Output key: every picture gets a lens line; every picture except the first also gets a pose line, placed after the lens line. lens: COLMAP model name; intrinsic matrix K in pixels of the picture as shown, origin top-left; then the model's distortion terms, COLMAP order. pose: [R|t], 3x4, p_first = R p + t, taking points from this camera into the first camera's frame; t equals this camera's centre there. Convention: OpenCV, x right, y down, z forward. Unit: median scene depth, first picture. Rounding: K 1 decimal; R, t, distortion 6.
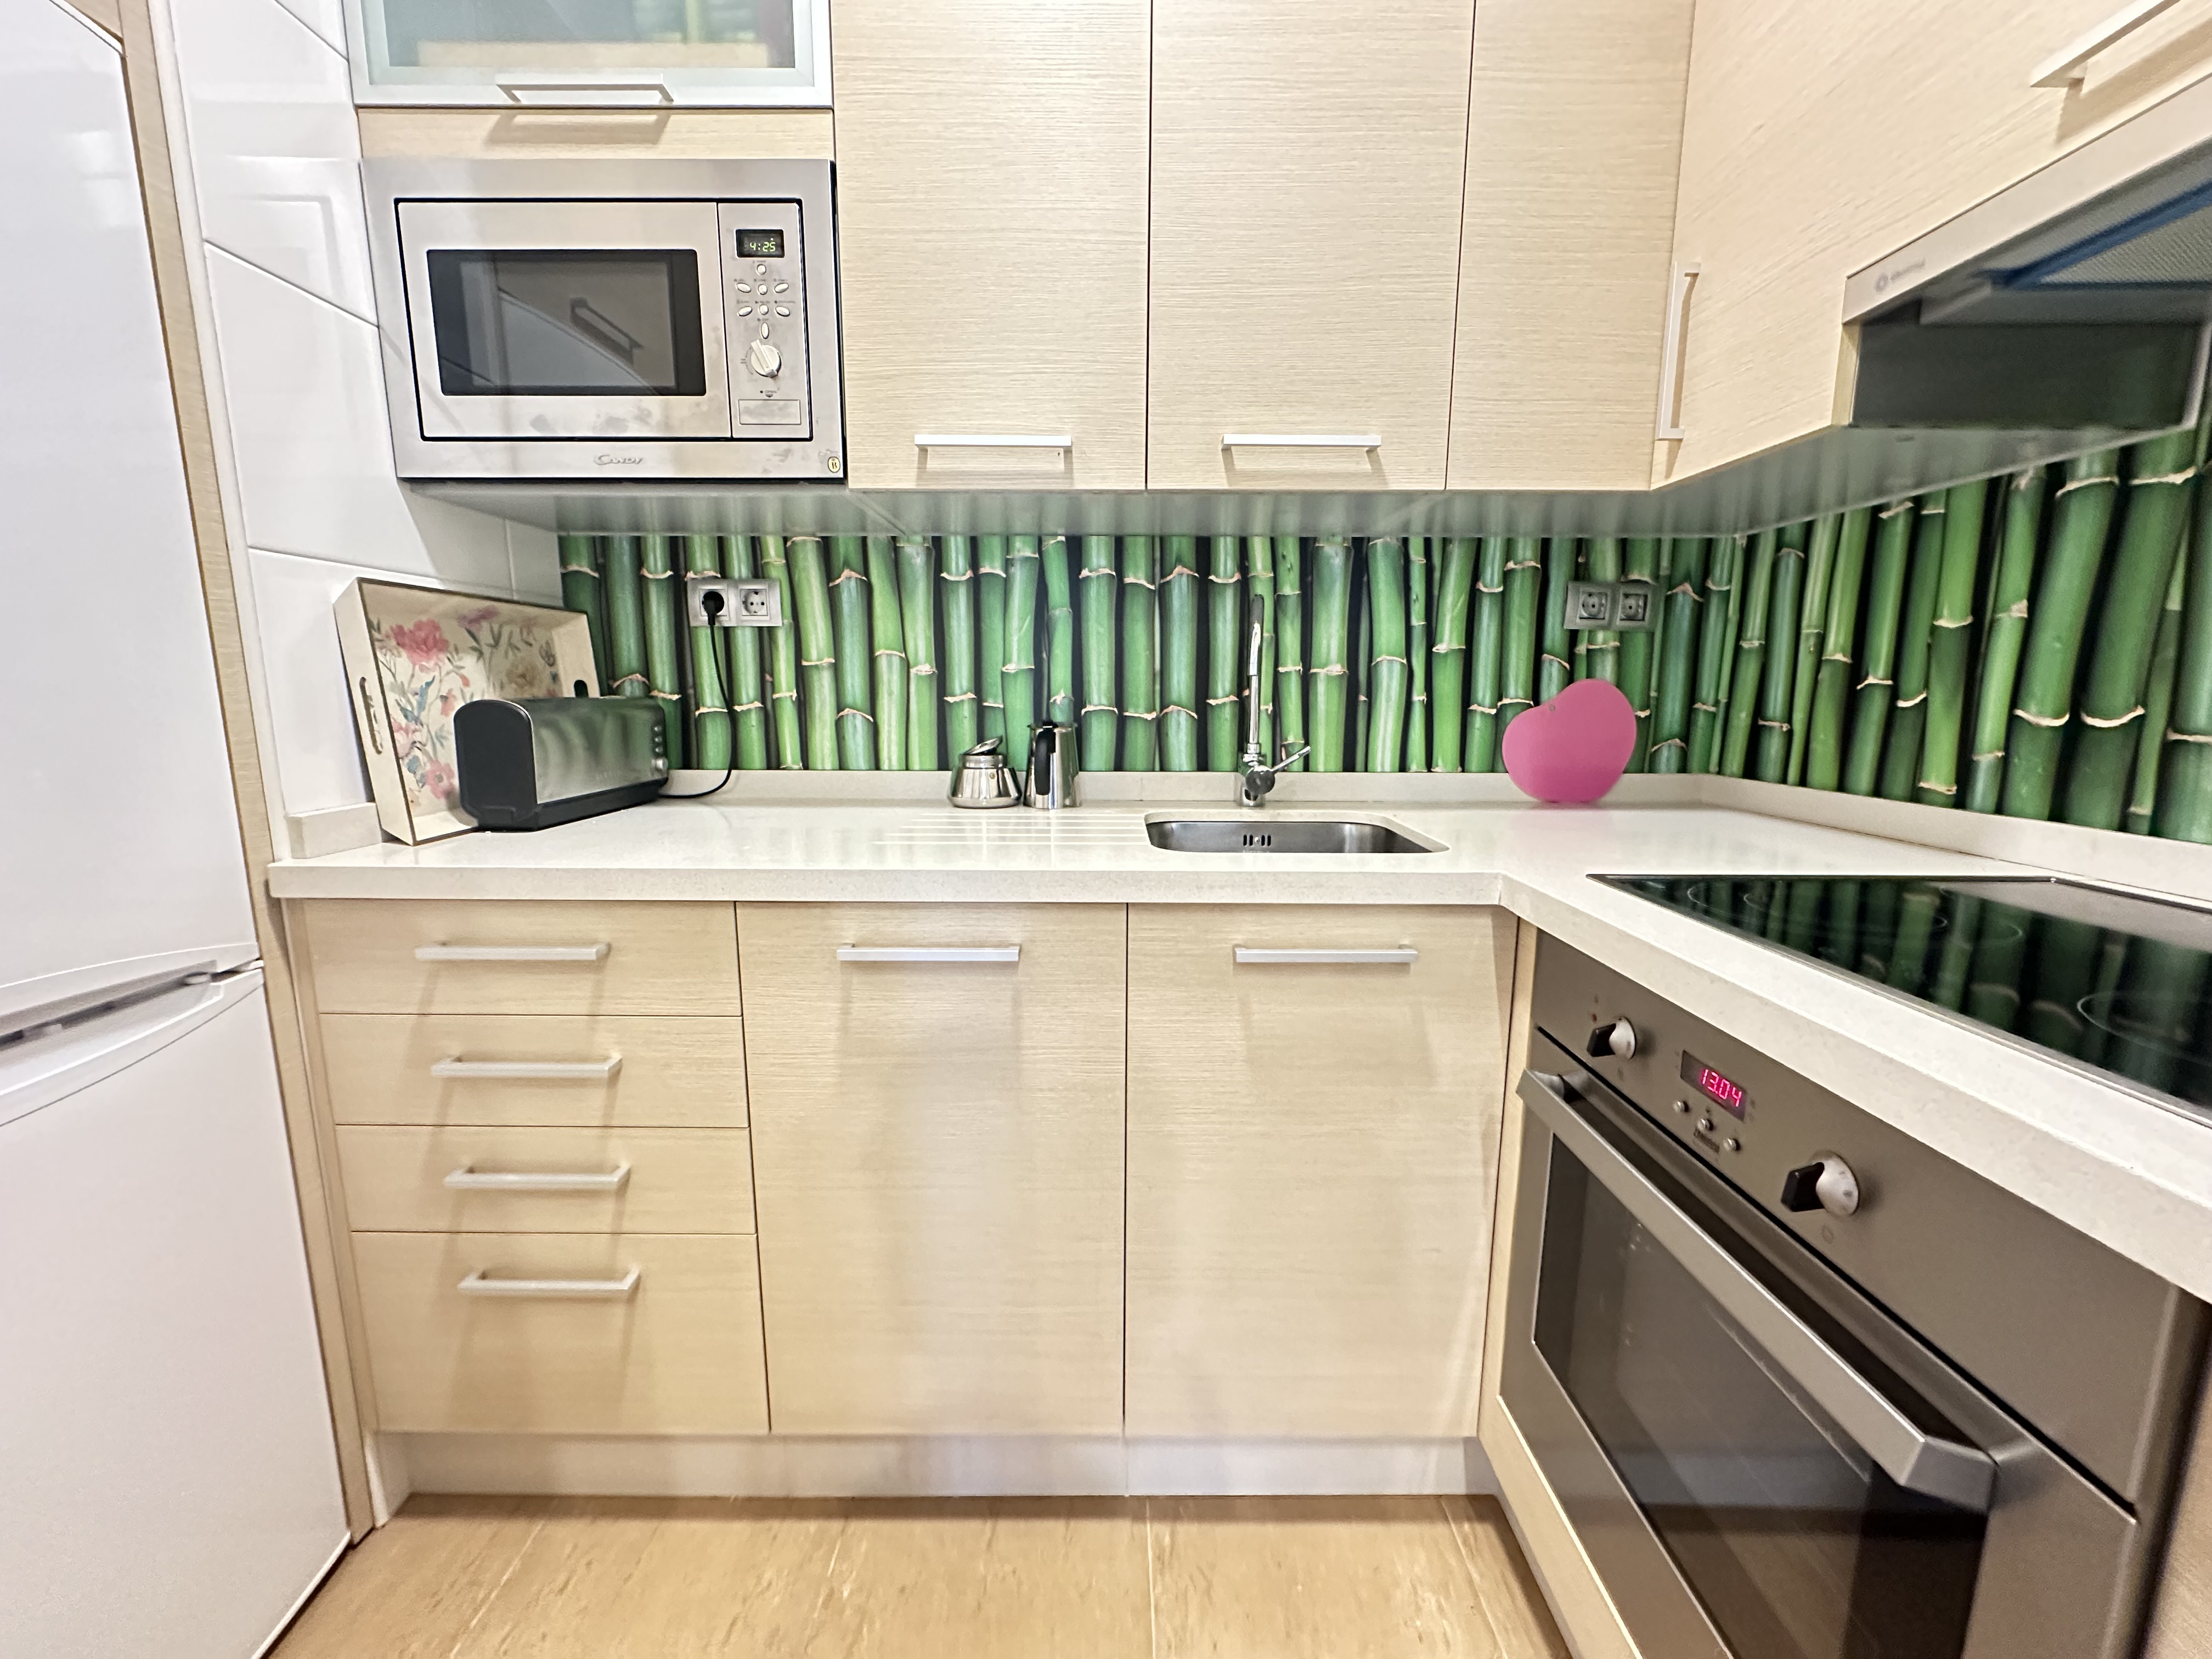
lens RADIAL K [[870.1, 0, 1113.7], [0, 870.1, 827.9], [0, 0, 1]] dist [-0.001252, -0.003589]
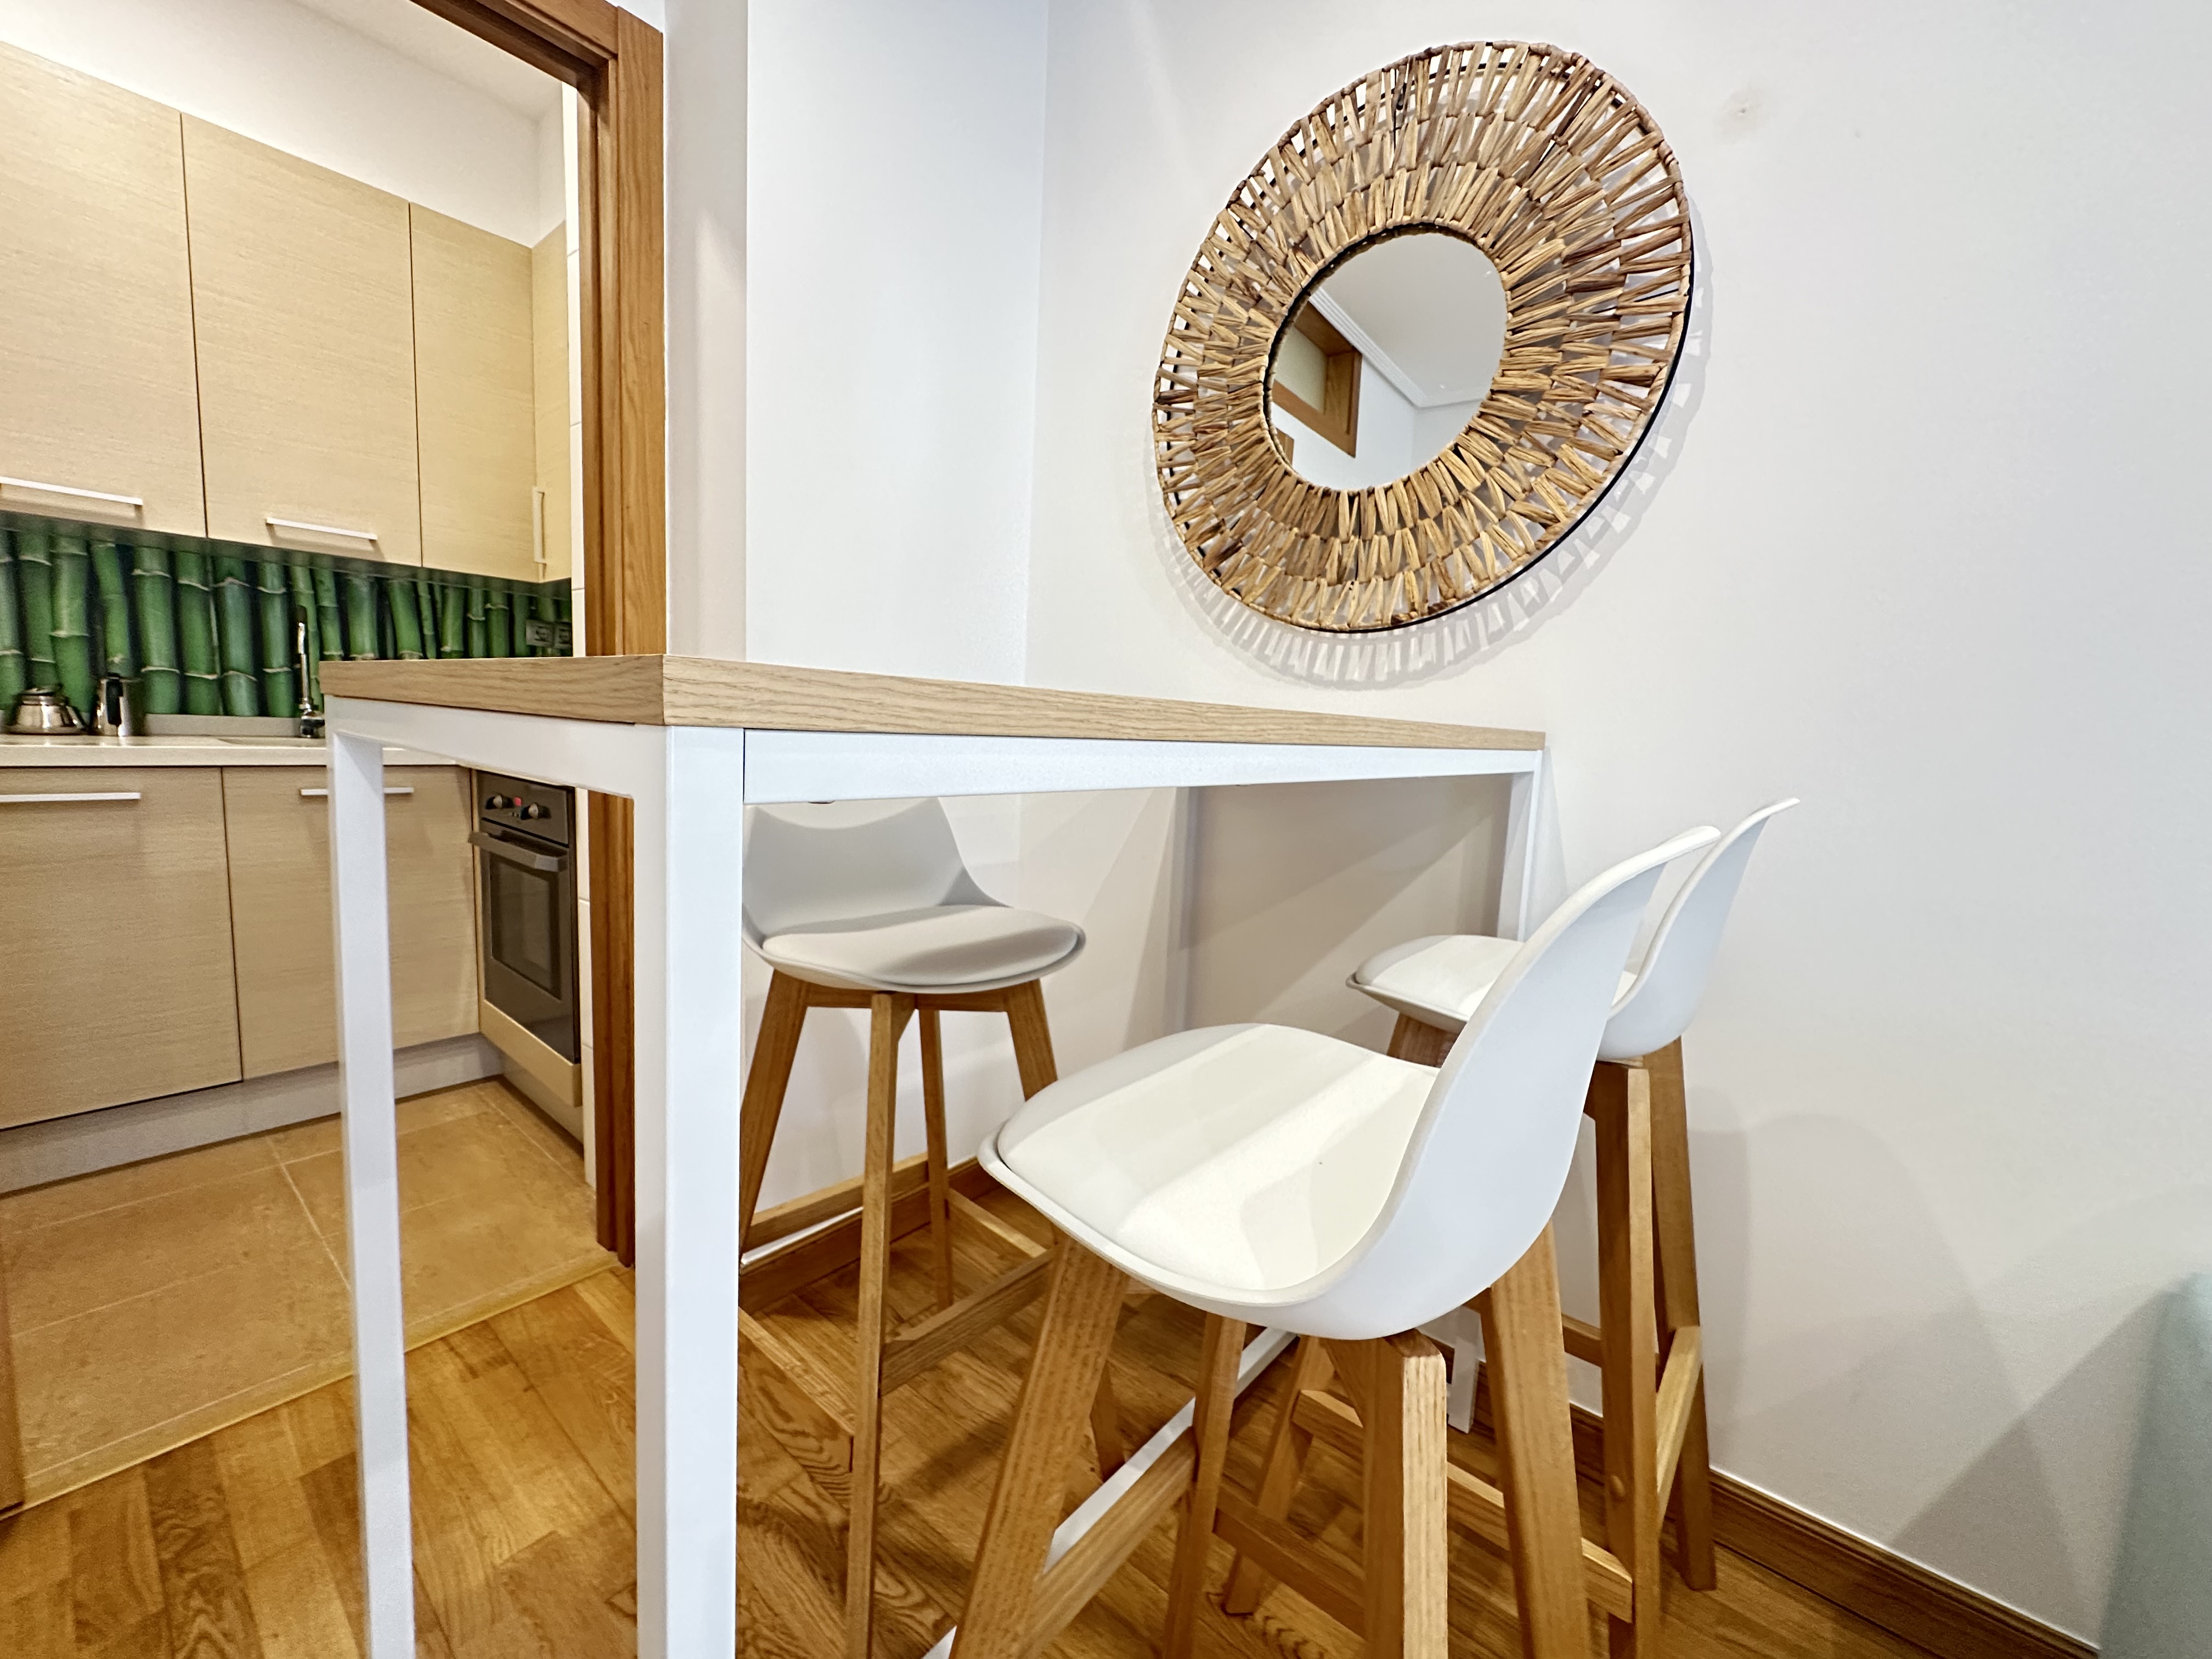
lens RADIAL K [[870.1, 0, 1112.6], [0, 870.1, 829.7], [0, 0, 1]] dist [-0.001252, -0.003589]
pose [[0.628570, -0.063990, 0.775116, -0.153181], [0.072484, 0.997092, 0.023535, 0.208673], [-0.774368, 0.041390, 0.631381, -1.107758]]
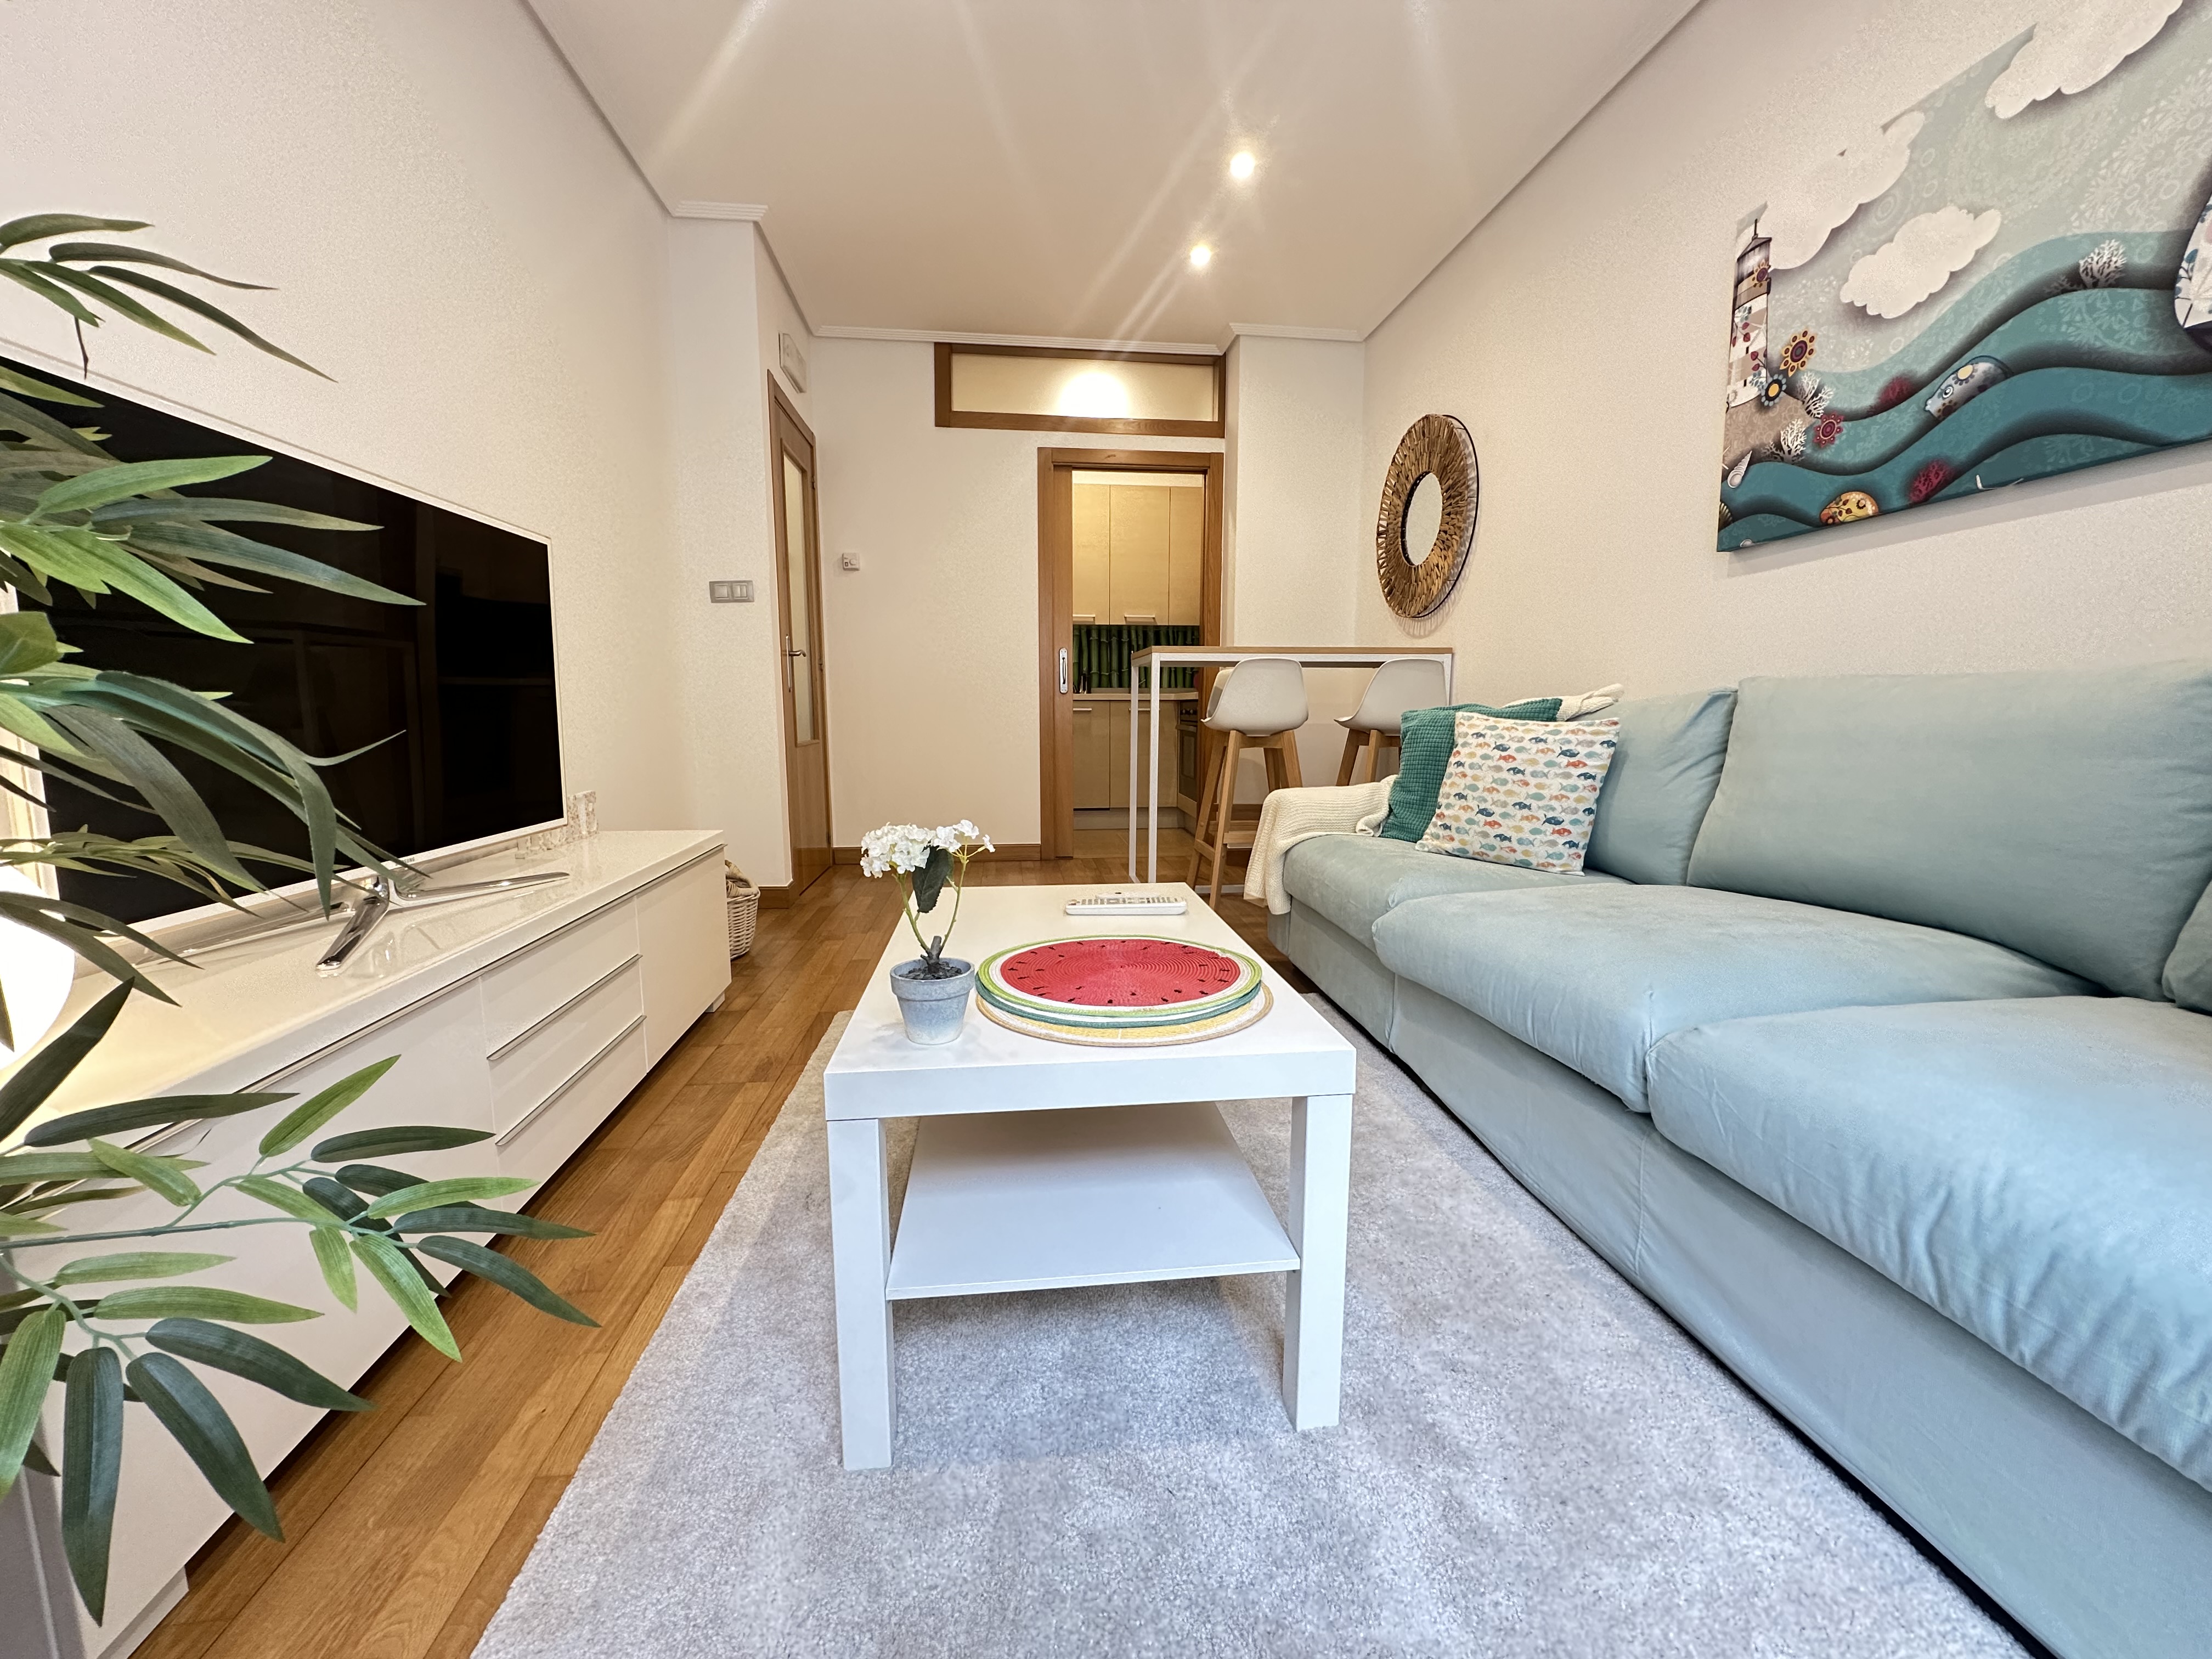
lens RADIAL K [[870.1, 0, 1104.5], [0, 870.1, 829.8], [0, 0, 1]] dist [-0.001252, -0.003589]
pose [[0.993758, -0.019501, 0.109837, -0.439912], [0.020635, 0.999745, -0.009194, 0.649729], [-0.109630, 0.011403, 0.993907, -3.082747]]
